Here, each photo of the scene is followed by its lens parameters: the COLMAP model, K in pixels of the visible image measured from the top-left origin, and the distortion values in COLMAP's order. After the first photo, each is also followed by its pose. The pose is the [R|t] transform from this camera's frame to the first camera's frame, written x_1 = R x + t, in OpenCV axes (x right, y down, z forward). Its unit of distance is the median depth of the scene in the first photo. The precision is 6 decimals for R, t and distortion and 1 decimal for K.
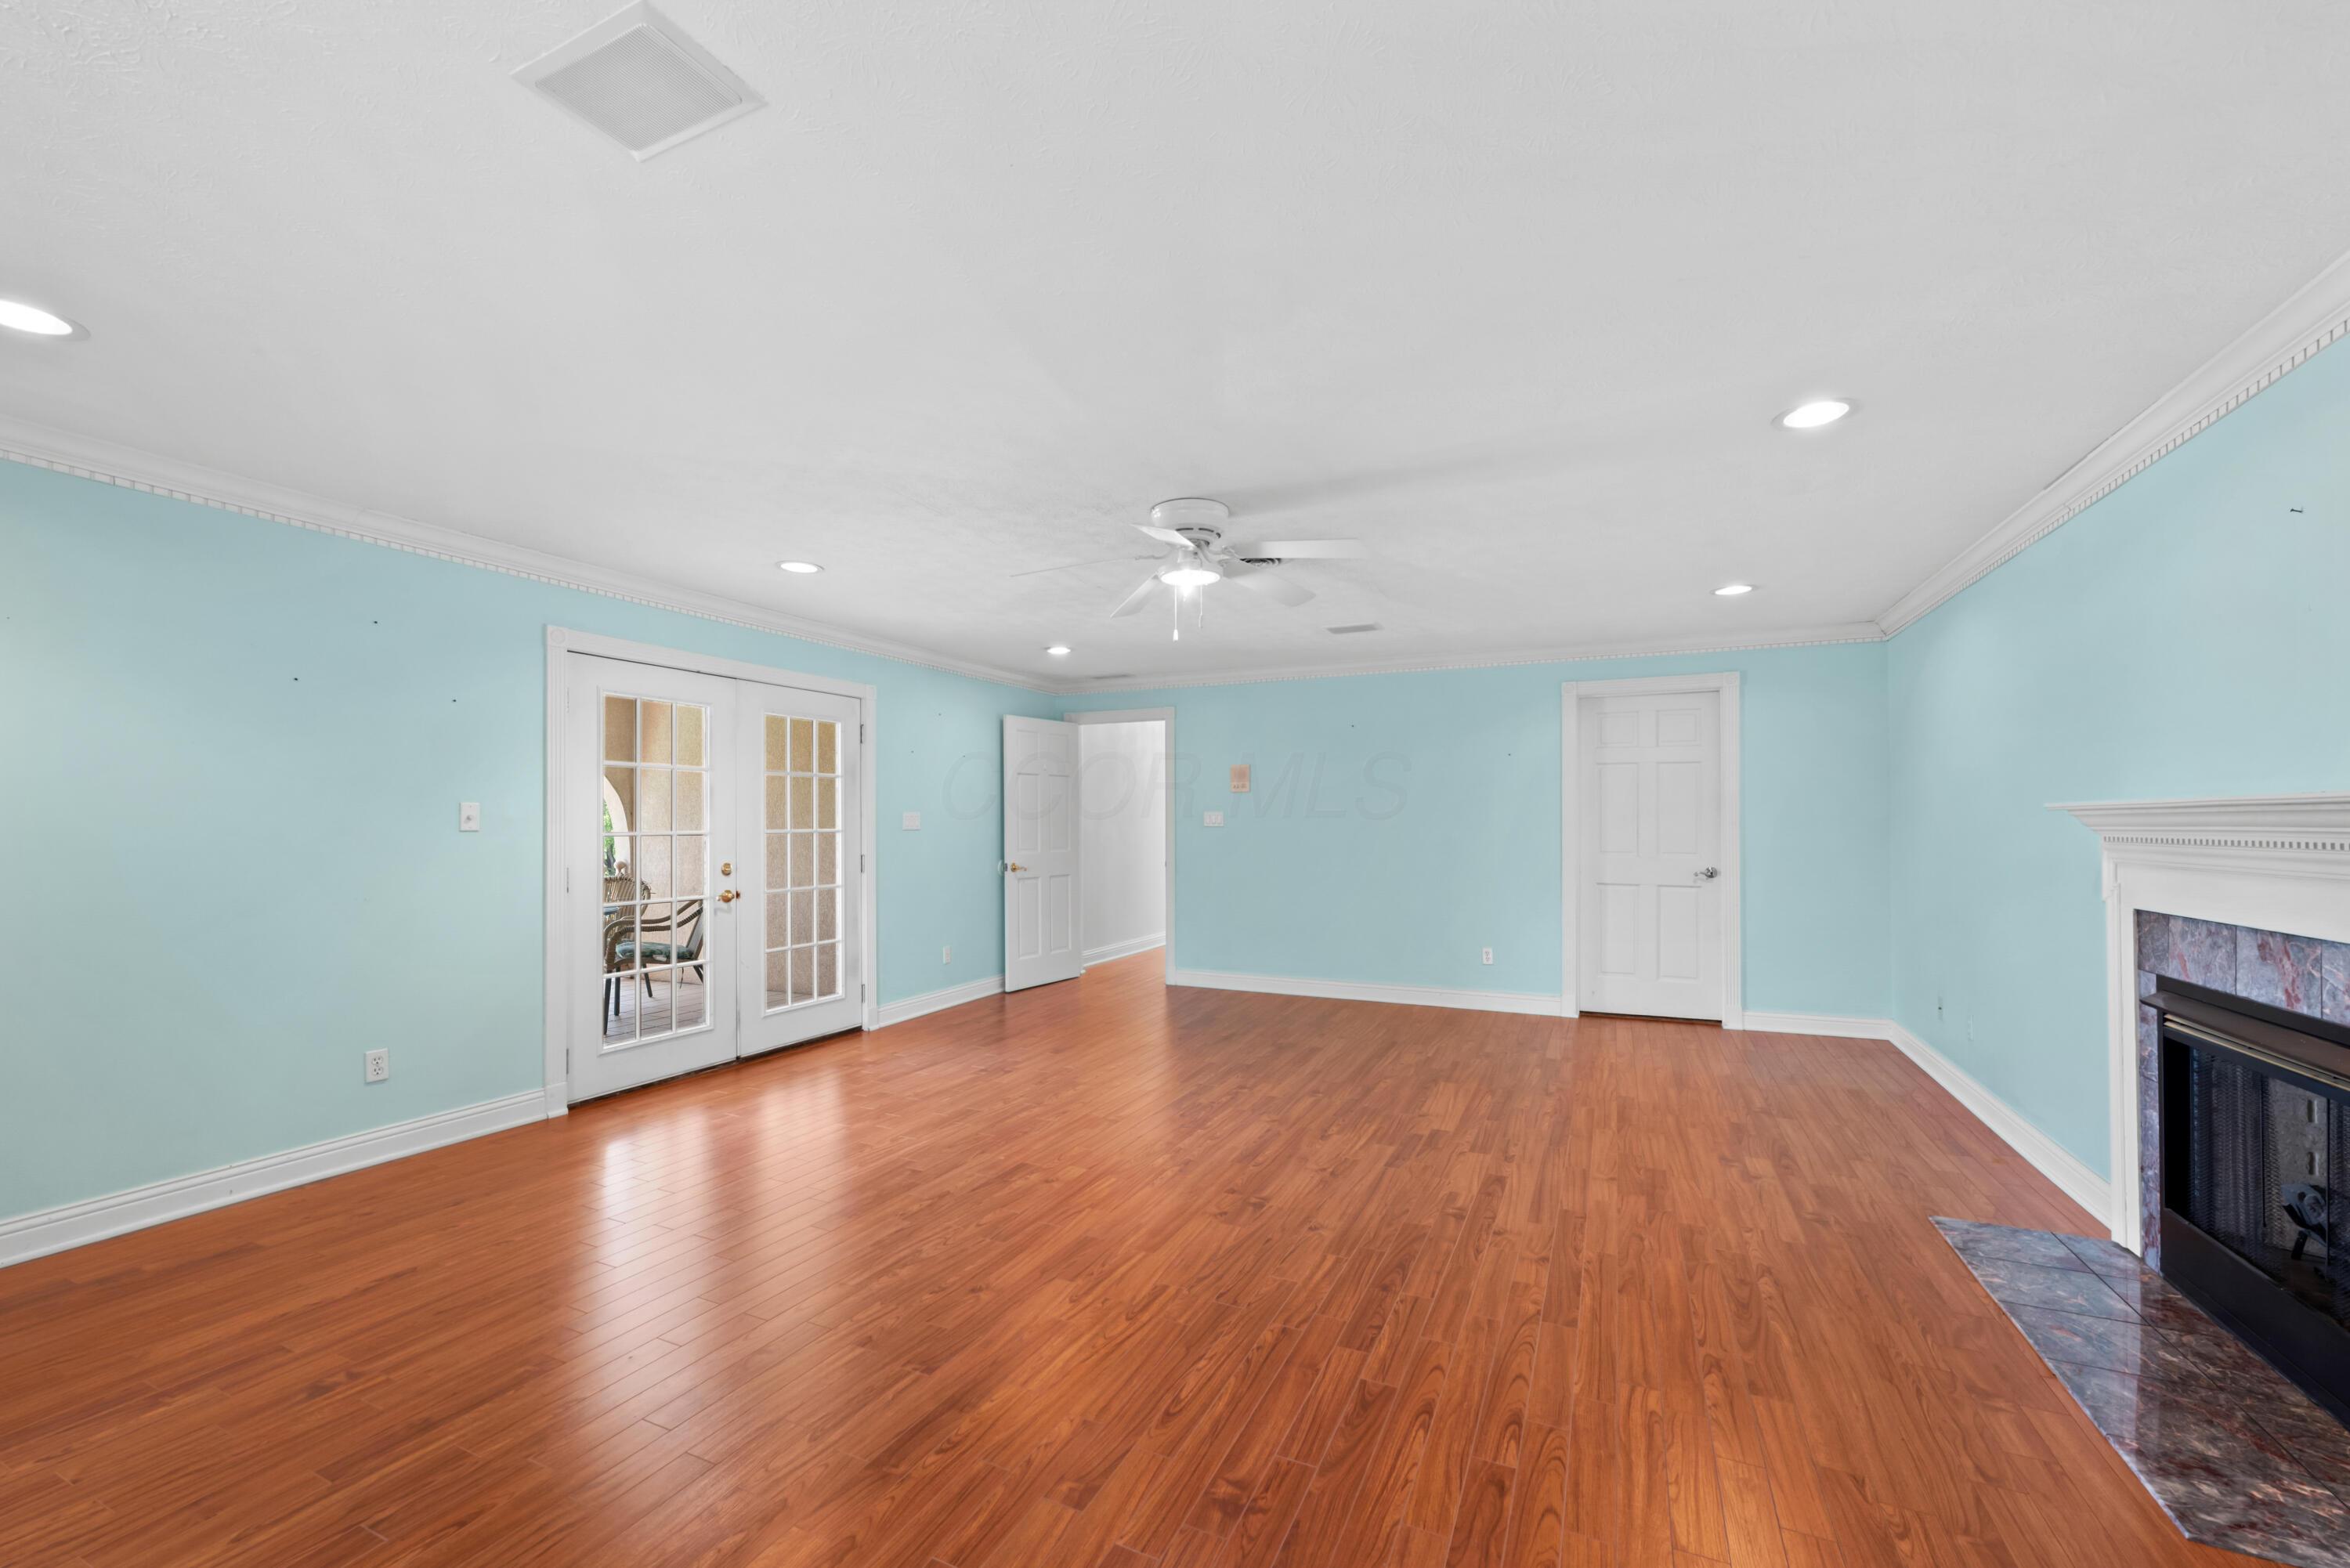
lens RADIAL K [[931.4, 0, 1178.4], [0, 931.4, 805.9], [0, 0, 1]] dist [-0.000394, 0.000143]
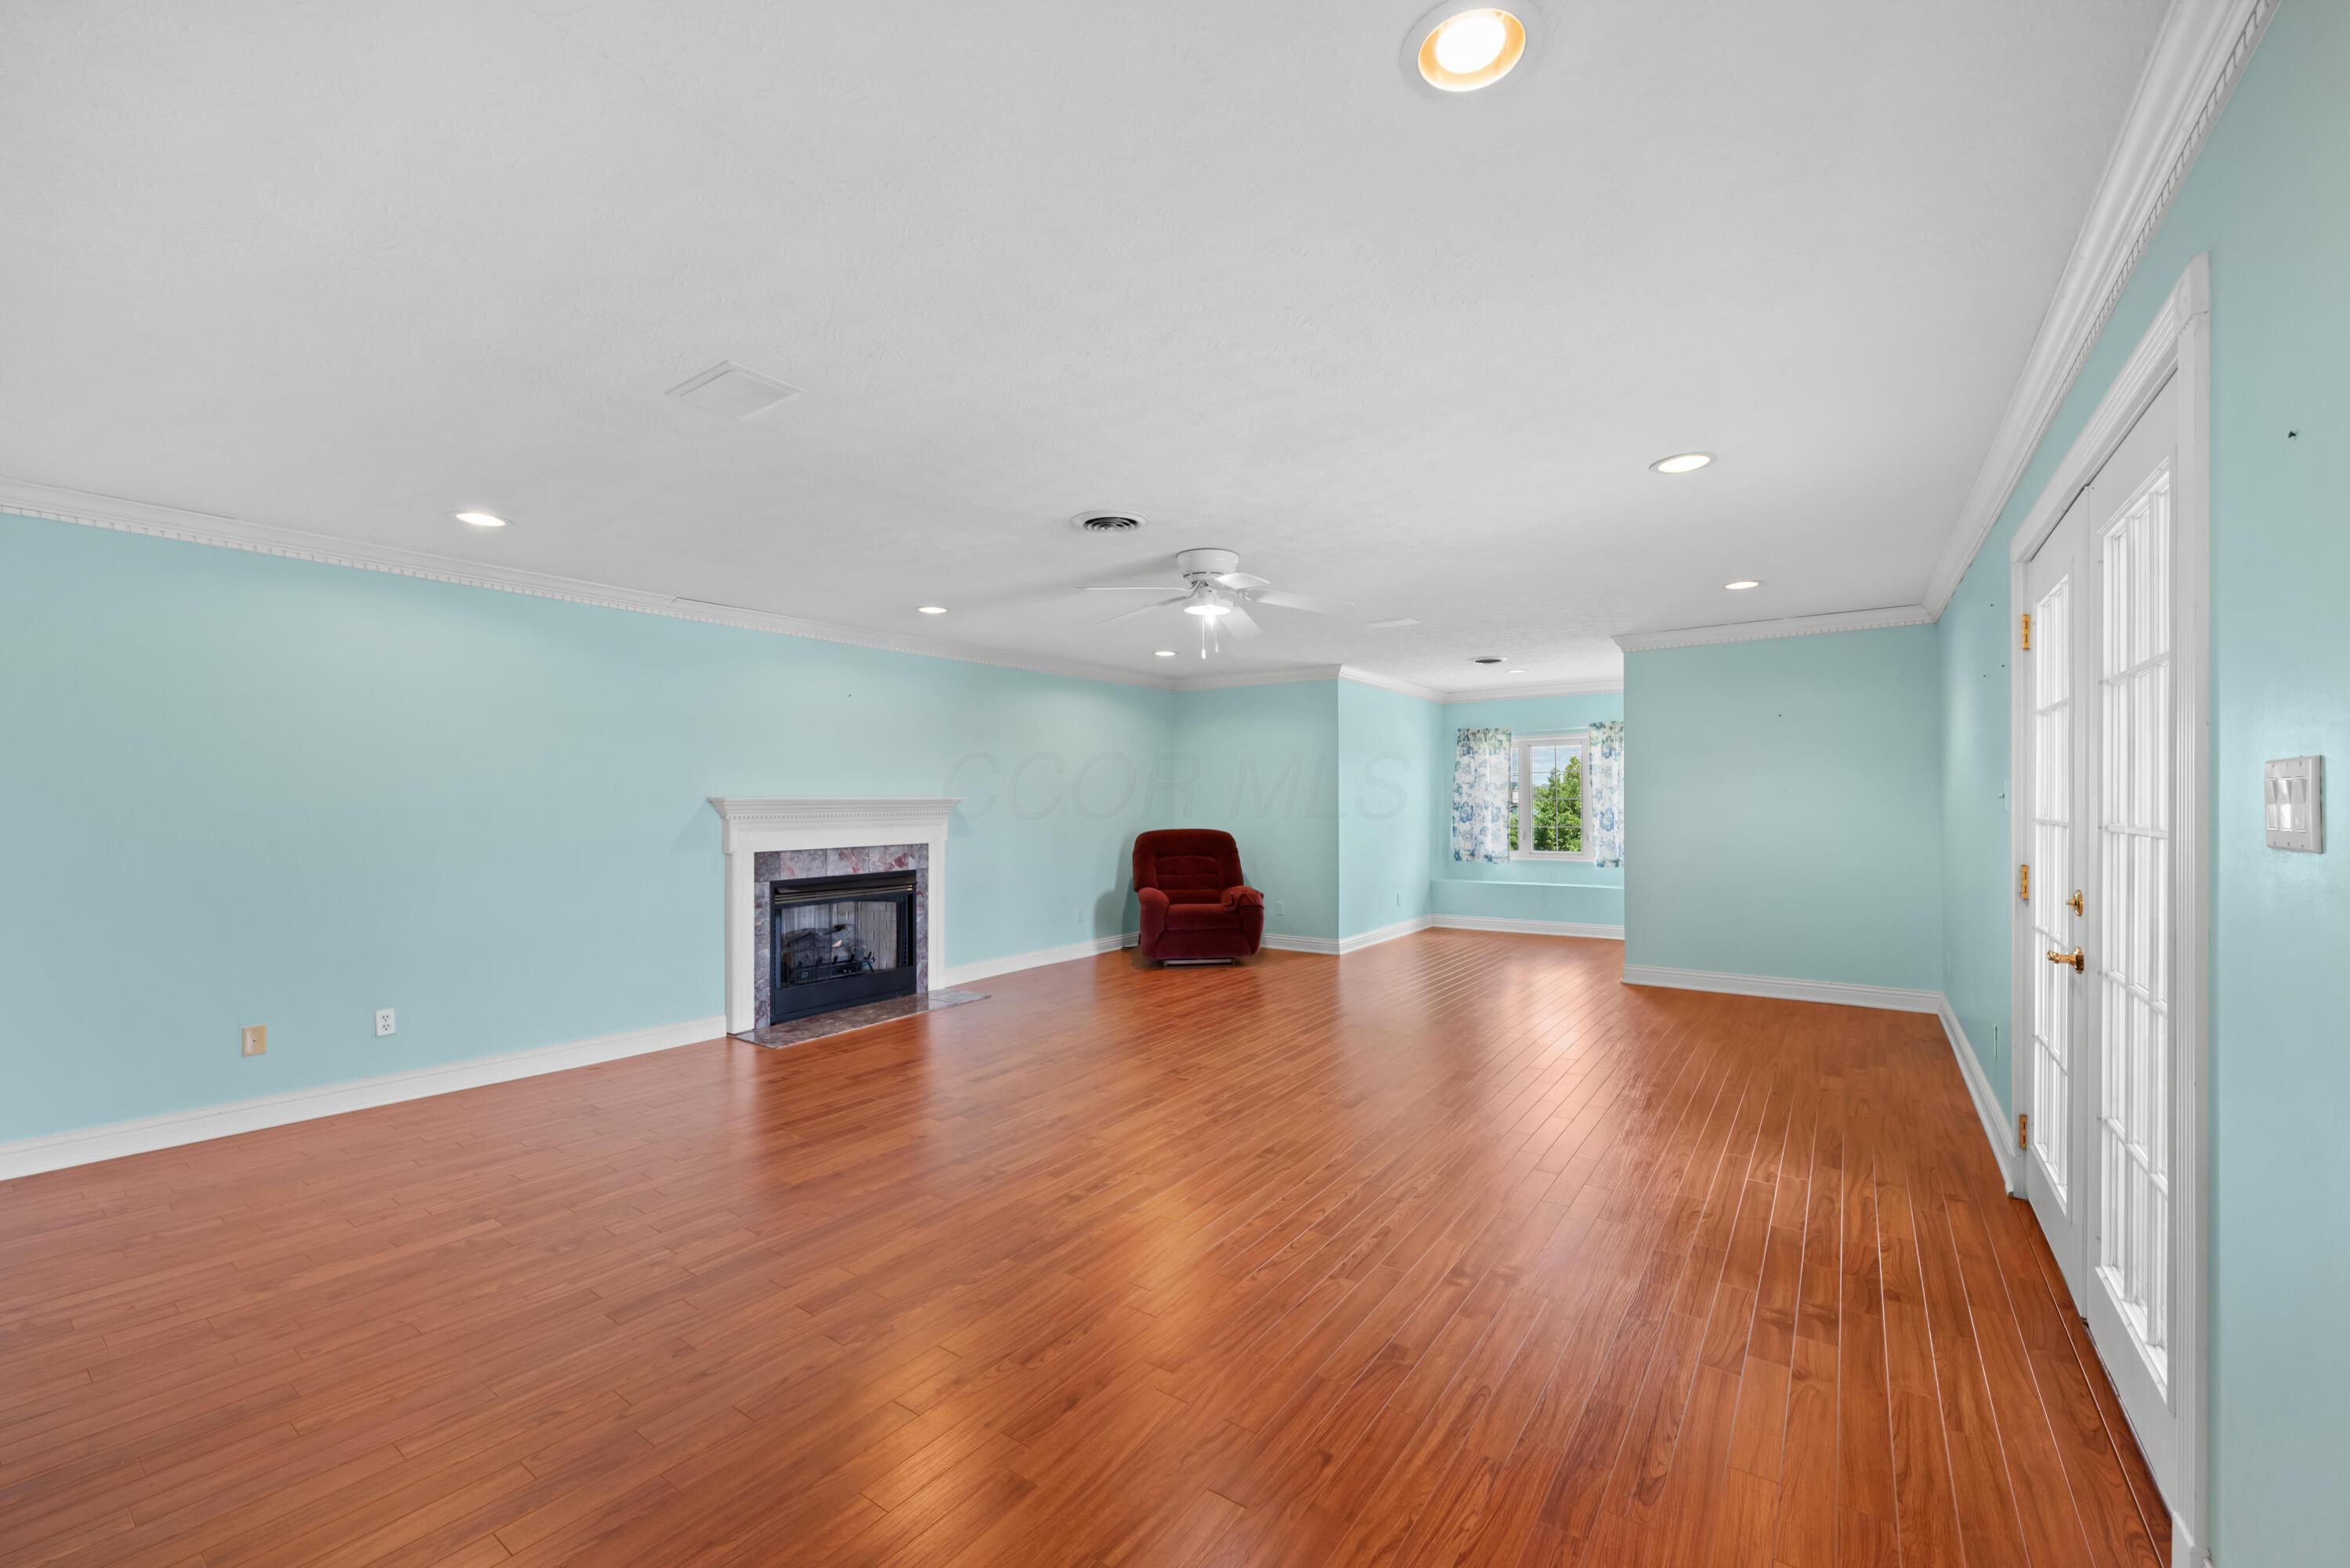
lens RADIAL K [[931.4, 0, 1181.0], [0, 931.4, 799.6], [0, 0, 1]] dist [-0.000394, 0.000143]
pose [[-0.982987, 0.007630, 0.183514, -0.186254], [0.003946, 0.999783, -0.020435, 0.036004], [-0.183630, -0.019363, -0.982805, 2.309511]]
